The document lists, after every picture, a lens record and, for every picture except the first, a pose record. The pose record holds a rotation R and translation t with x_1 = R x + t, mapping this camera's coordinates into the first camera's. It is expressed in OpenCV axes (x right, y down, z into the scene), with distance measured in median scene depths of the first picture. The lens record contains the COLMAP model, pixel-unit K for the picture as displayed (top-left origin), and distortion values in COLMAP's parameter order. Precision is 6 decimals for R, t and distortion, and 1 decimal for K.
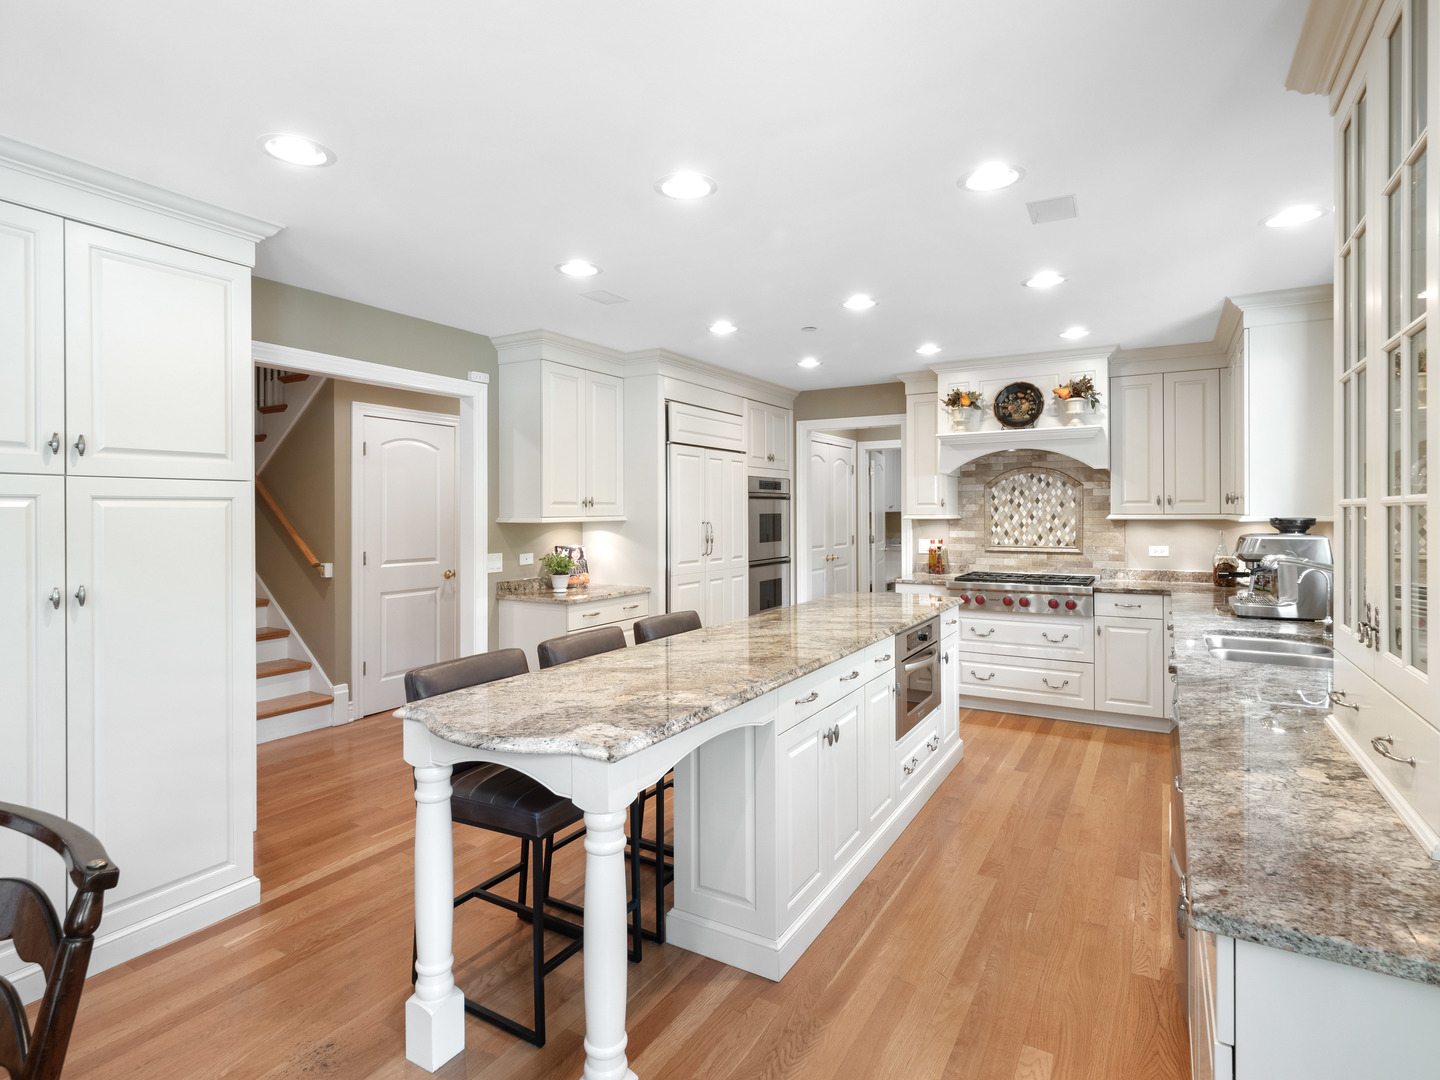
lens RADIAL K [[780.3, 0, 695.8], [0, 780.3, 518.5], [0, 0, 1]] dist [0.011630, -0.009213]
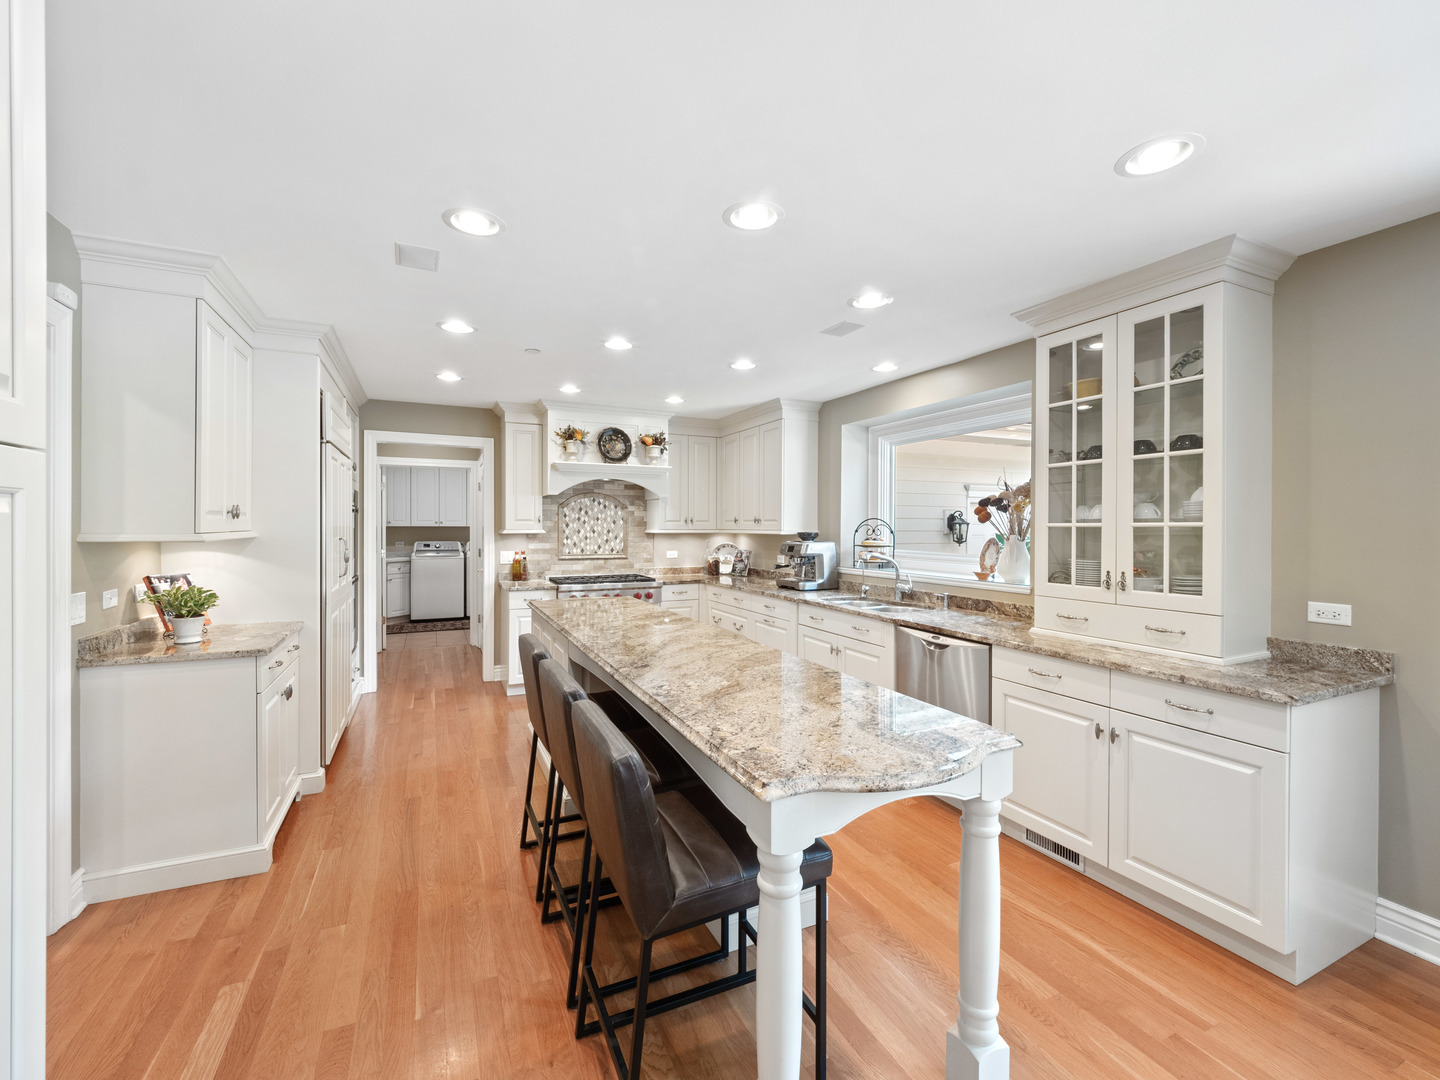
lens RADIAL K [[620.8, 0, 724.0], [0, 620.8, 534.3], [0, 0, 1]] dist [-0.003748, -0.000074]
pose [[0.531153, -0.005182, 0.847260, -0.360004], [0.002378, 0.999986, 0.004625, -0.001651], [-0.847273, -0.000442, 0.531158, 0.298390]]
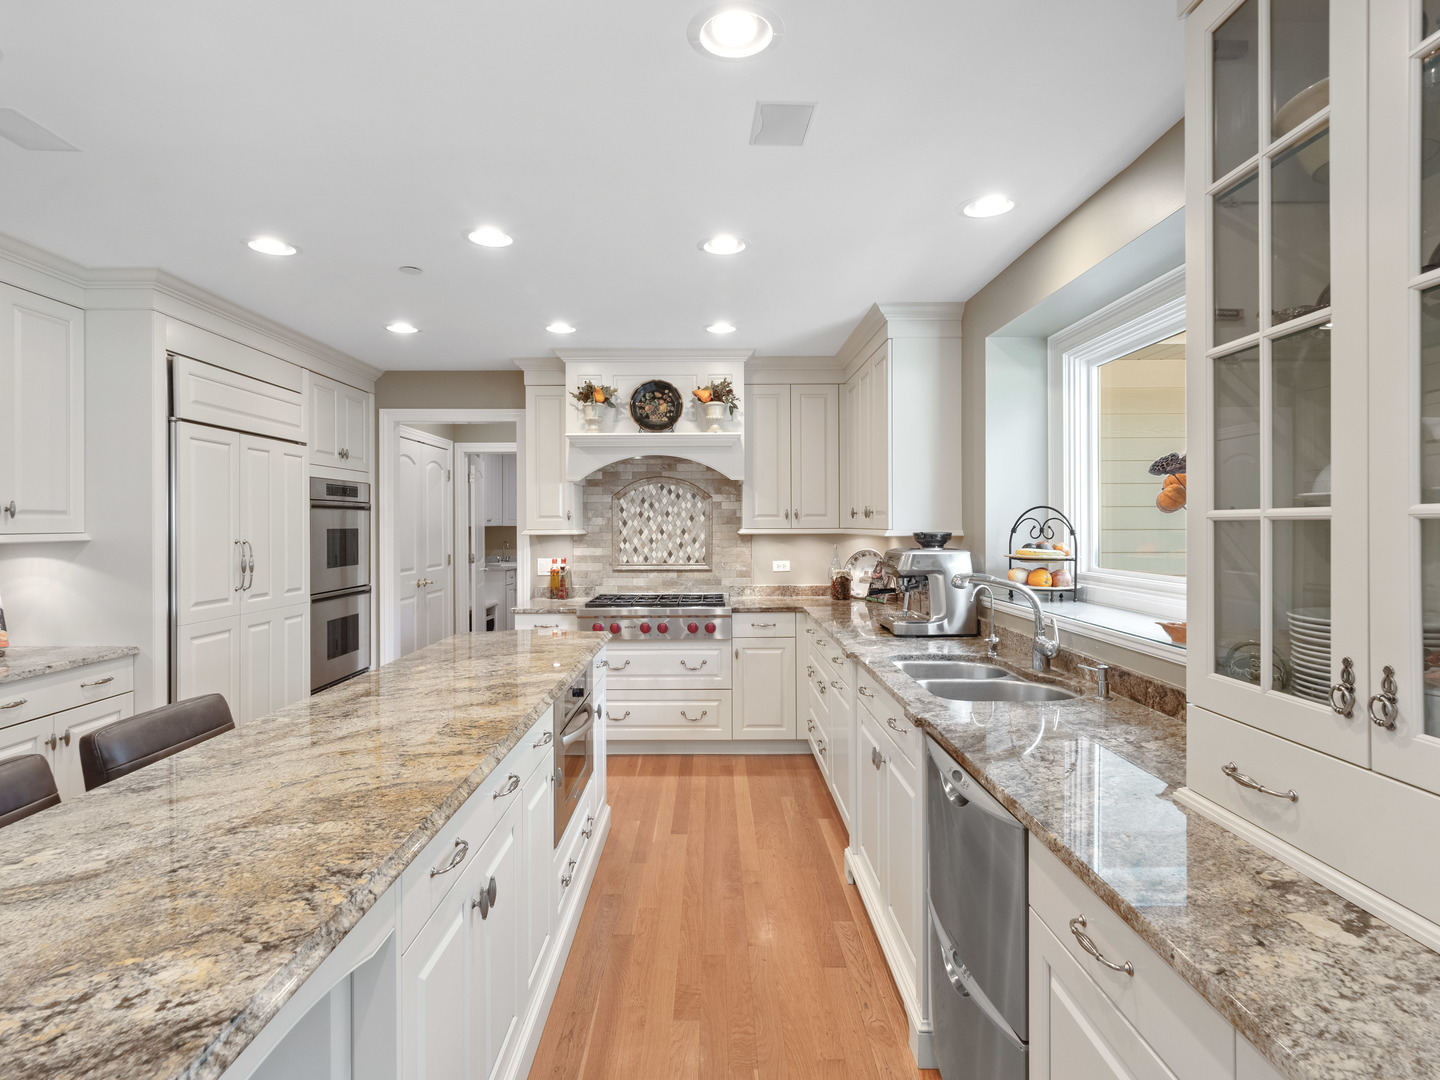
lens RADIAL K [[780.3, 0, 718.8], [0, 780.3, 523.9], [0, 0, 1]] dist [0.011630, -0.009213]
pose [[0.847276, 0.001136, 0.531152, 0.003421], [0.004825, 0.999940, -0.009835, -0.002038], [-0.531131, 0.010895, 0.847220, 0.213671]]
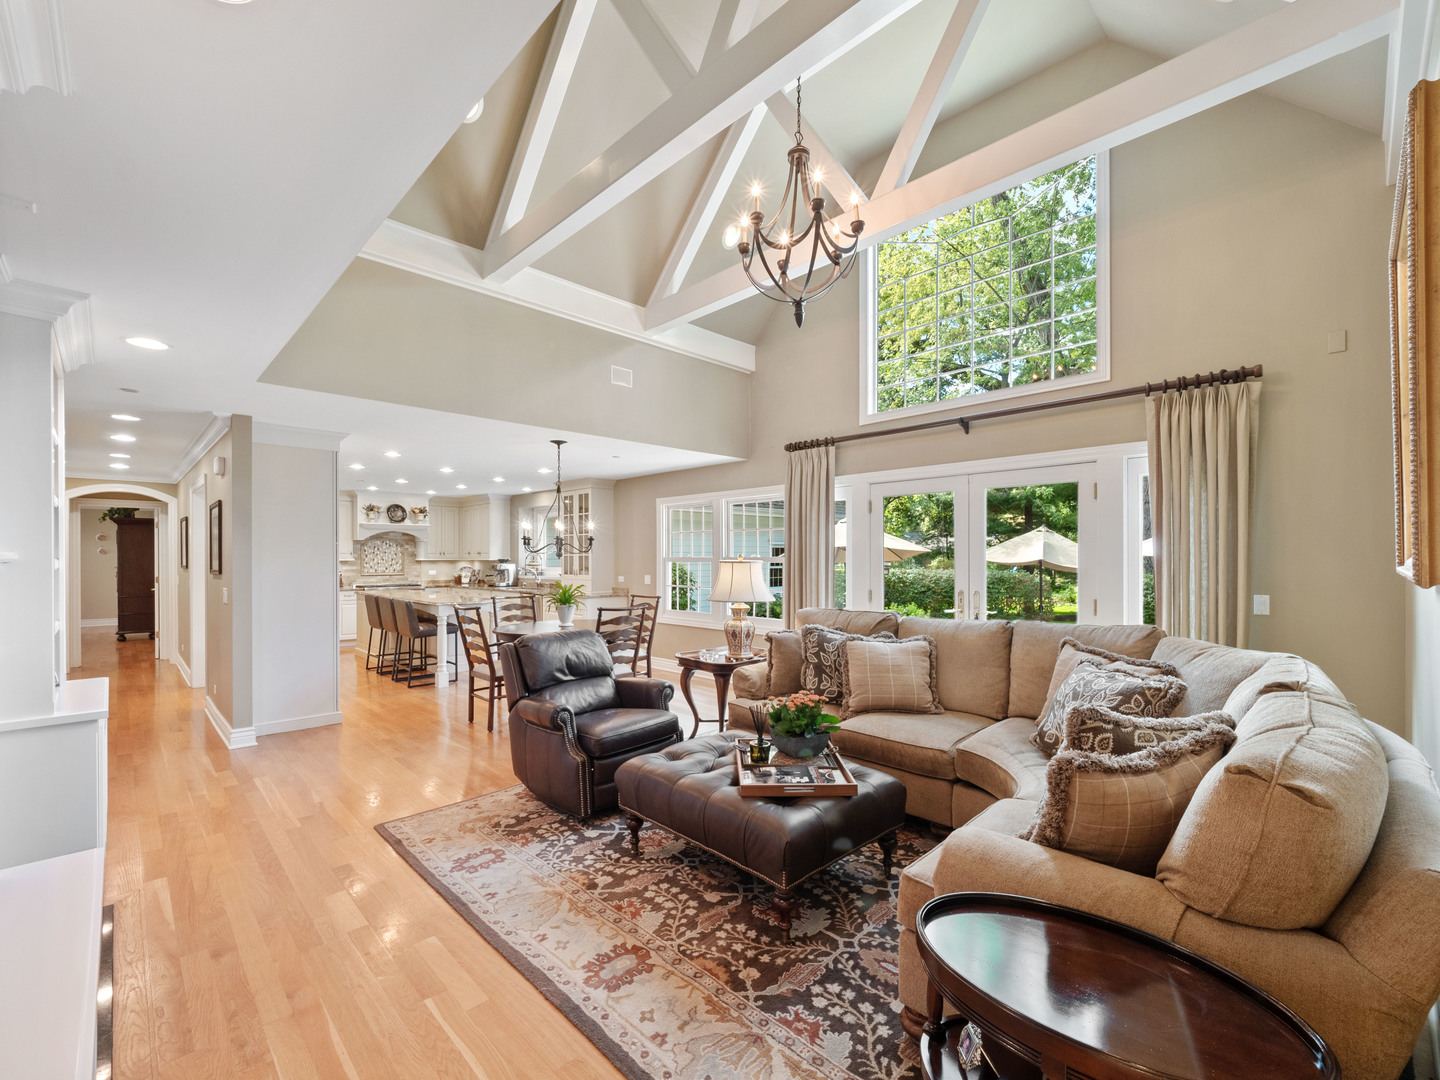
lens RADIAL K [[620.8, 0, 732.2], [0, 620.8, 555.1], [0, 0, 1]] dist [-0.003748, -0.000074]
pose [[0.221402, 0.005315, 0.975168, -1.234138], [0.010188, 0.999918, -0.007763, 0.009891], [-0.975129, 0.011654, 0.221329, -0.445543]]
